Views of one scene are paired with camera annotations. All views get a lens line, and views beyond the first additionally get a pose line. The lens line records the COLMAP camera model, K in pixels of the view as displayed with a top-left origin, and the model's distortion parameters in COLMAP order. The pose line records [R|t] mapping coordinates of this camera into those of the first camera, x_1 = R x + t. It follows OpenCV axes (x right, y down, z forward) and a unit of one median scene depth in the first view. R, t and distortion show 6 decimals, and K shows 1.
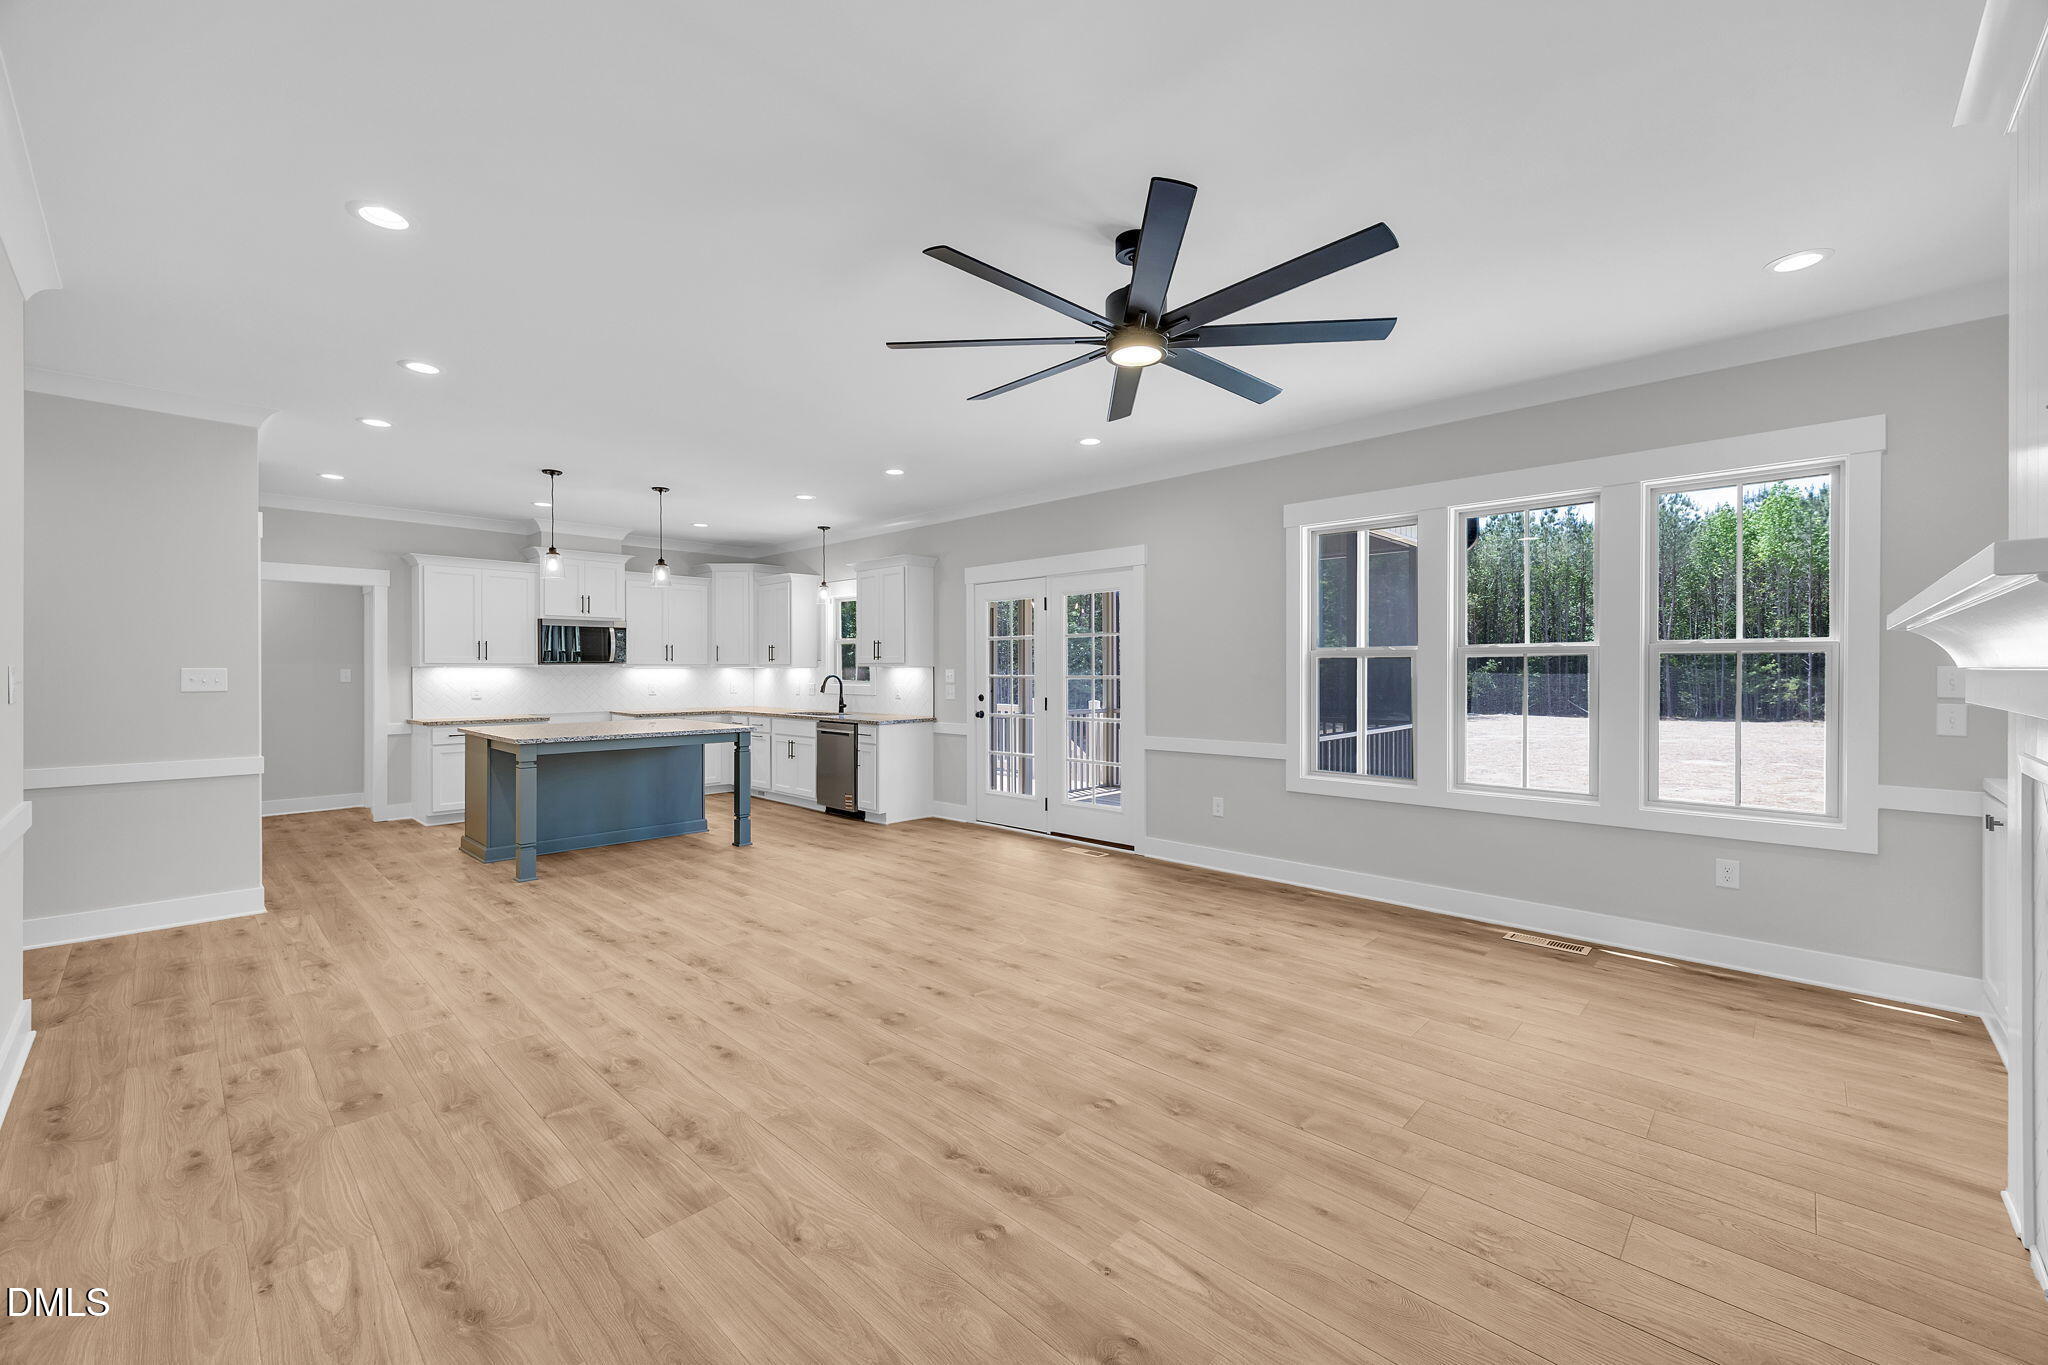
lens RADIAL K [[818.3, 0, 1018.2], [0, 818.3, 673.9], [0, 0, 1]] dist [0.009568, -0.000205]
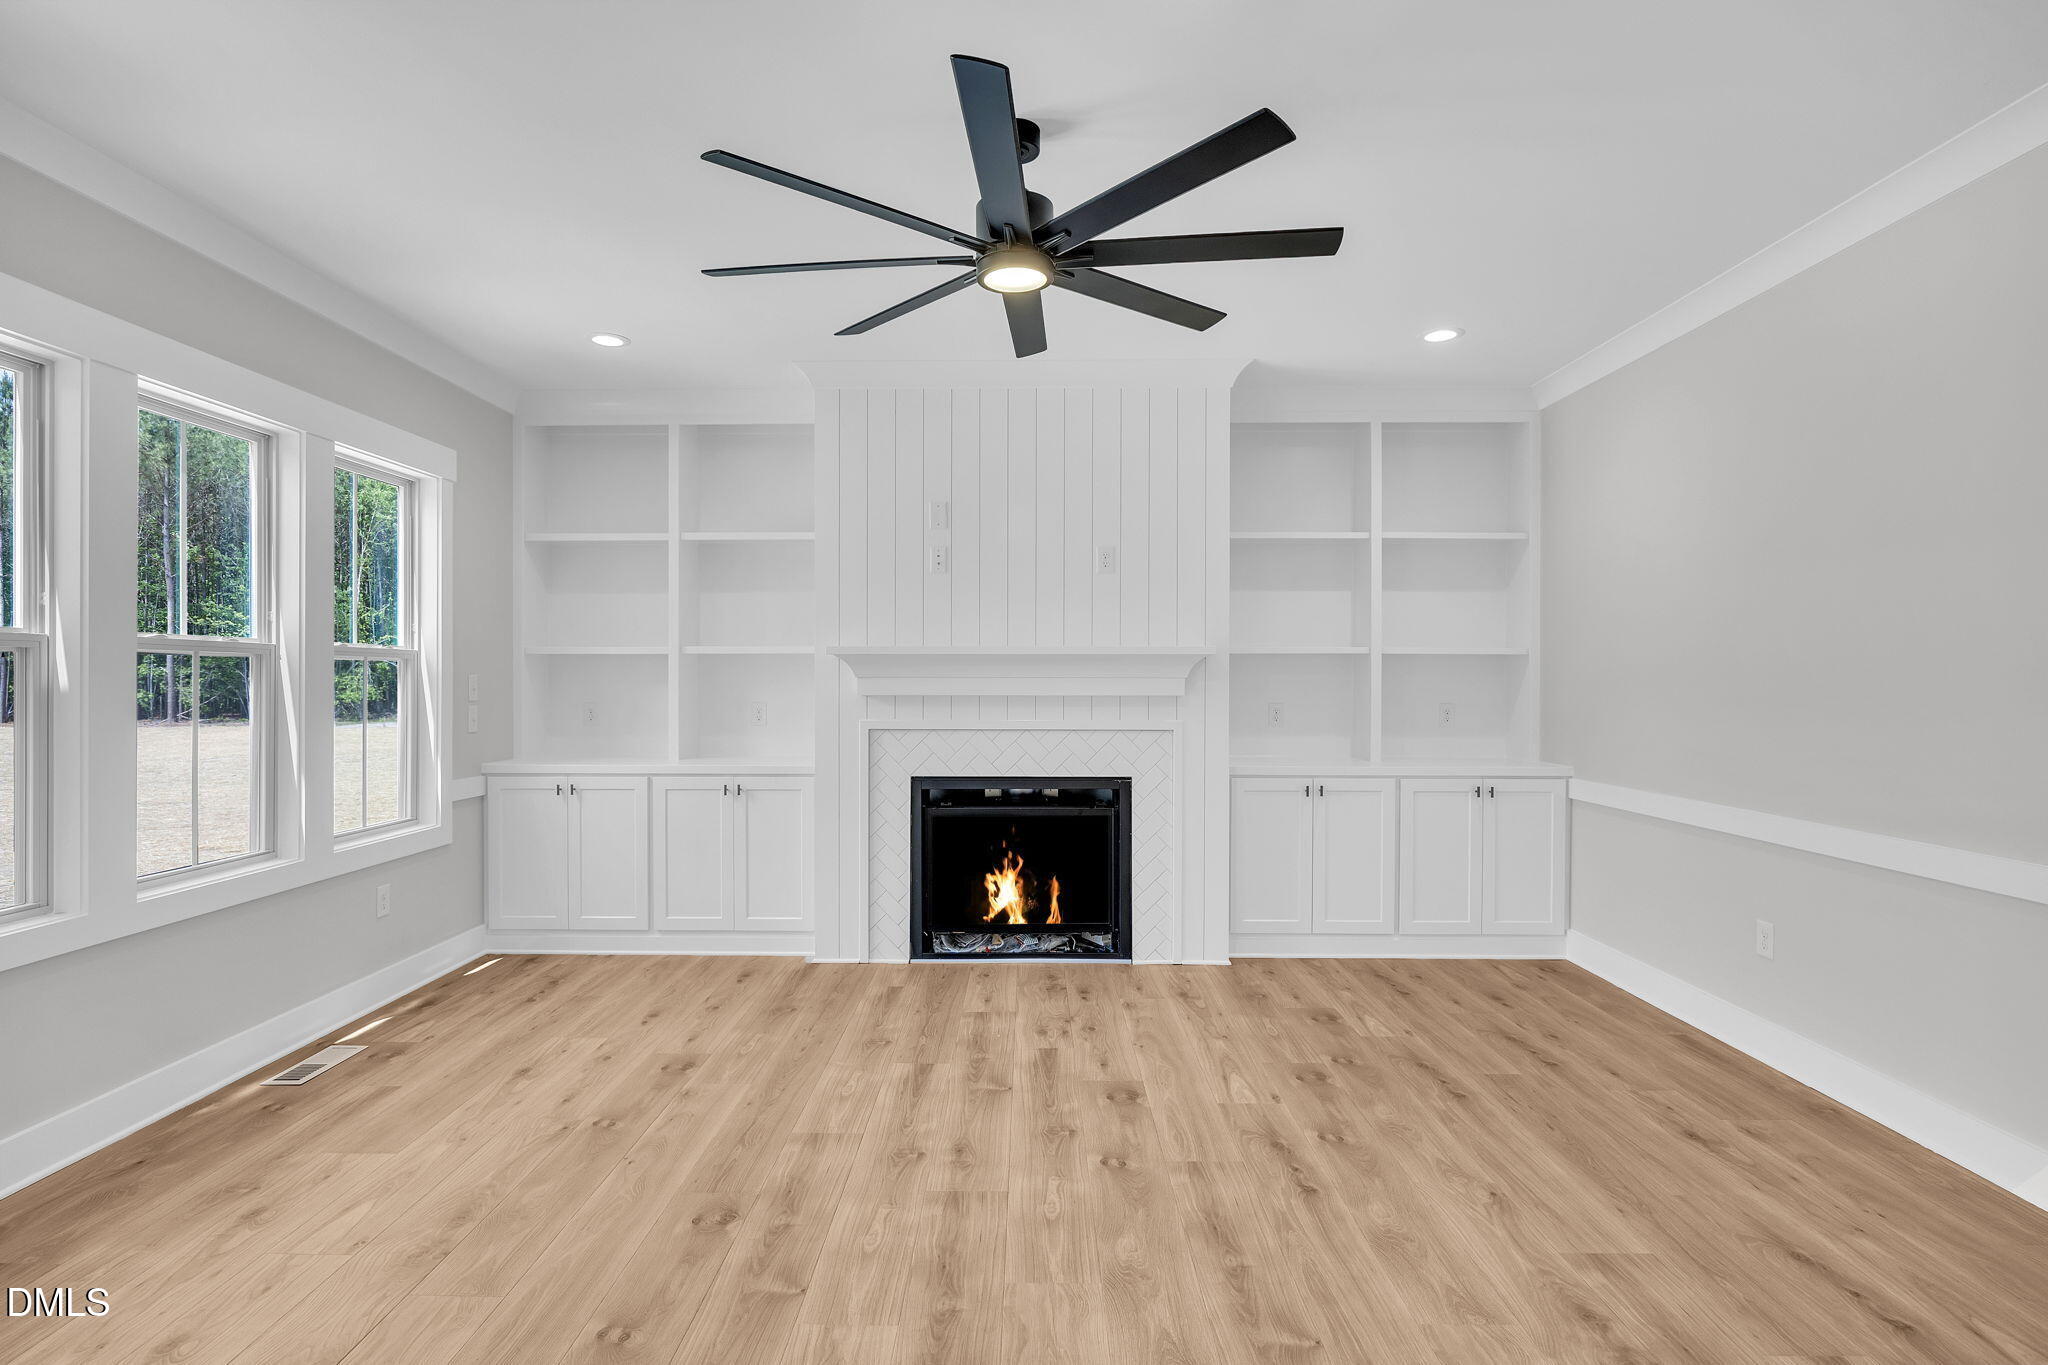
lens RADIAL K [[994.6, 0, 1014.0], [0, 994.6, 681.6], [0, 0, 1]] dist [-0.007809, -0.000190]
pose [[-0.679901, -0.003066, 0.733298, -0.375620], [0.001476, 0.999984, 0.005549, -0.004508], [-0.733303, 0.004855, -0.679885, 1.108713]]
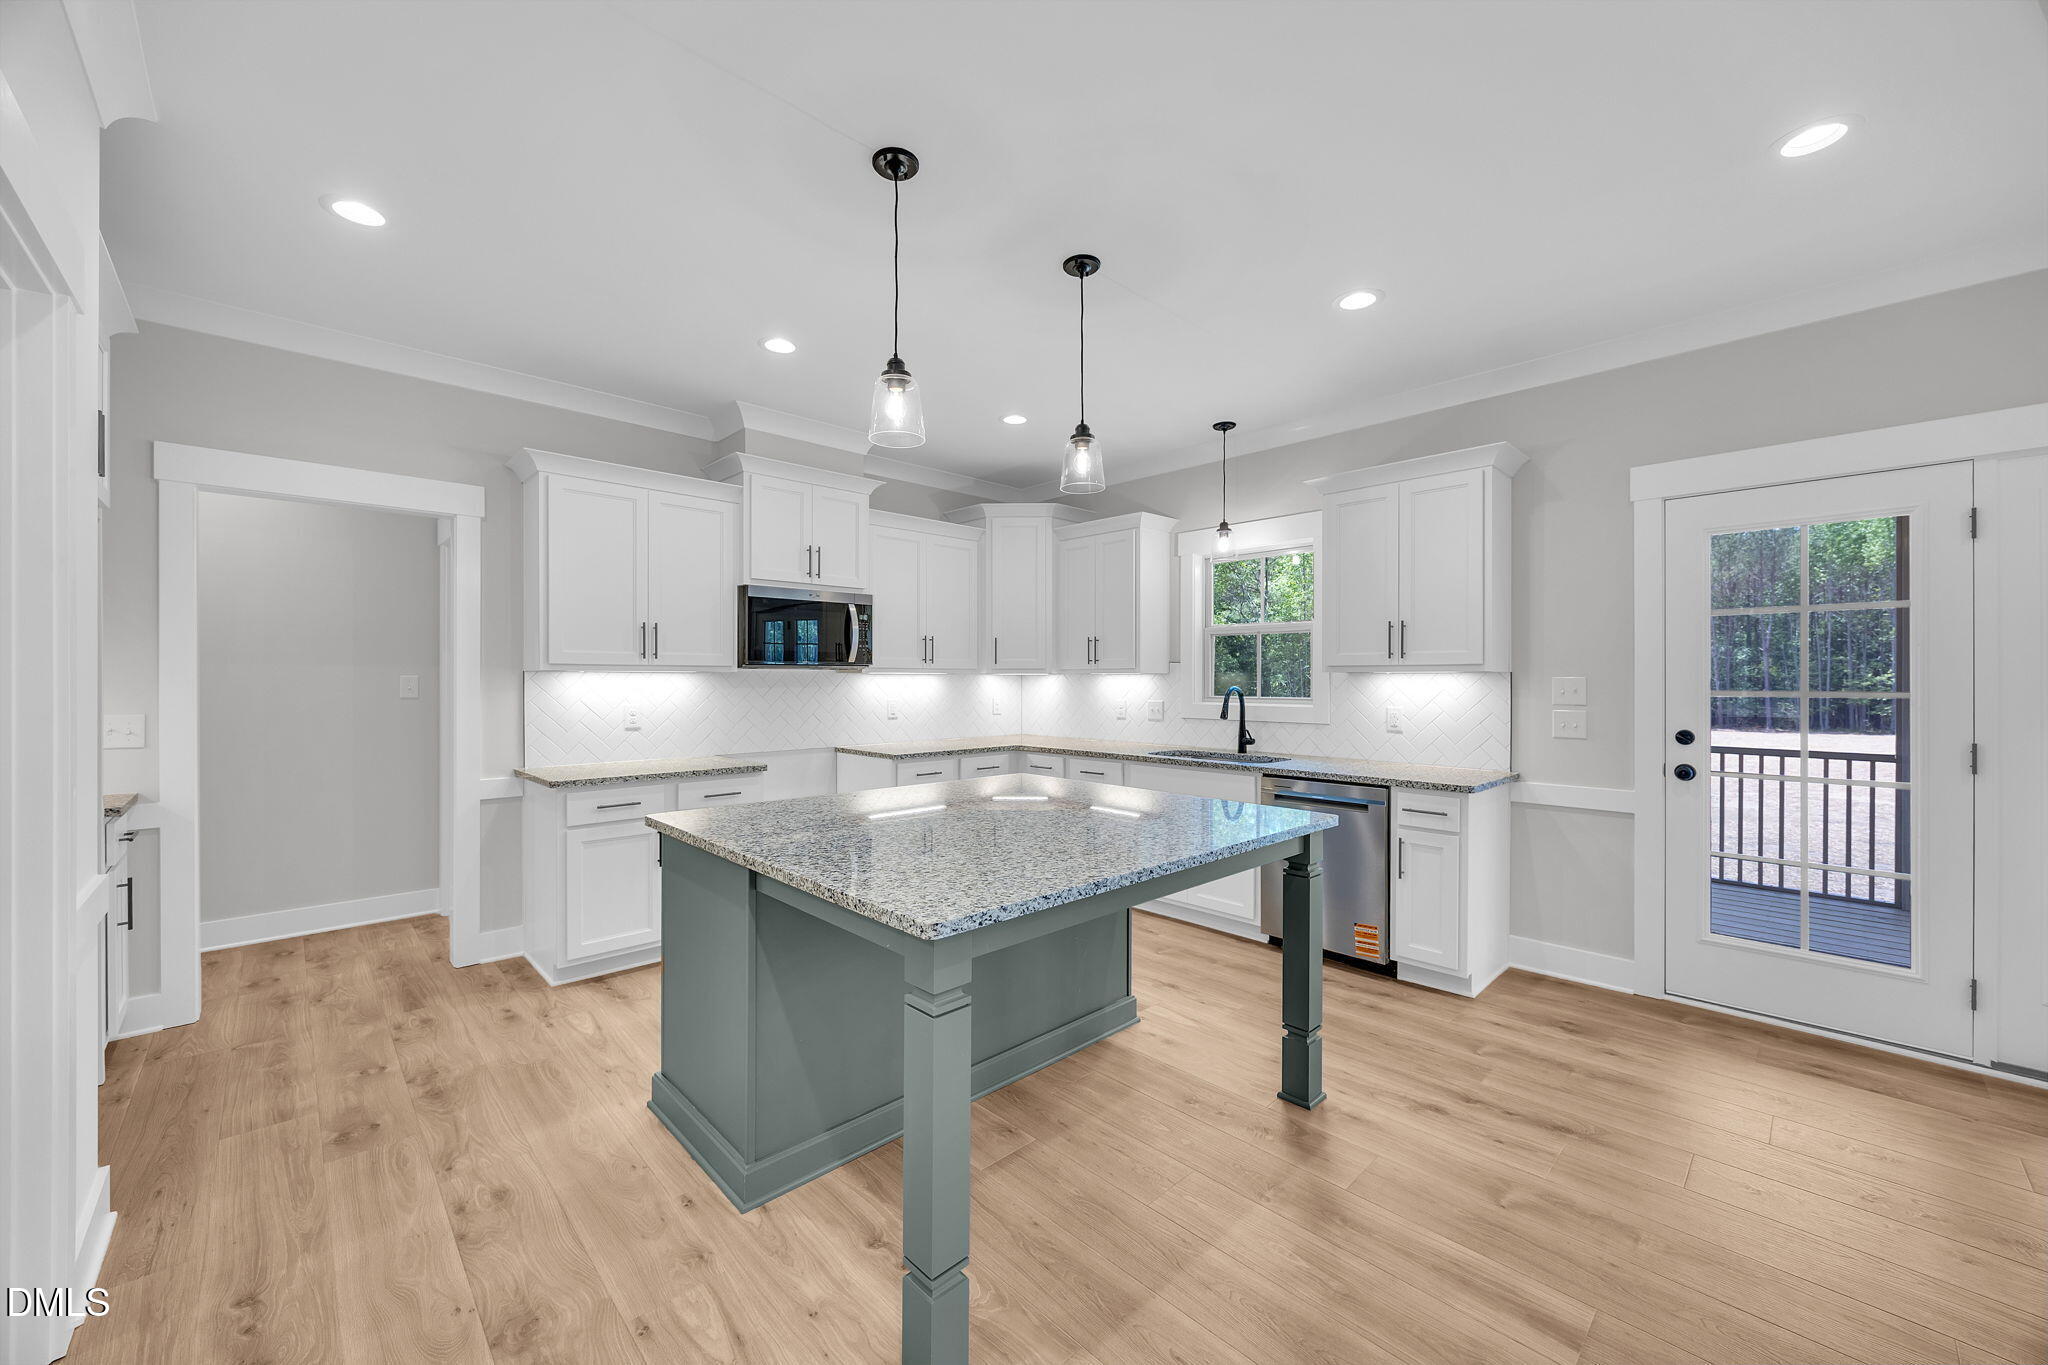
lens RADIAL K [[784.7, 0, 1019.1], [0, 784.7, 680.6], [0, 0, 1]] dist [-0.000438, -0.000007]
pose [[0.998988, 0.001449, -0.044962, -0.702300], [-0.001573, 0.999995, -0.002737, -0.002951], [0.044957, 0.002805, 0.998985, 0.904374]]
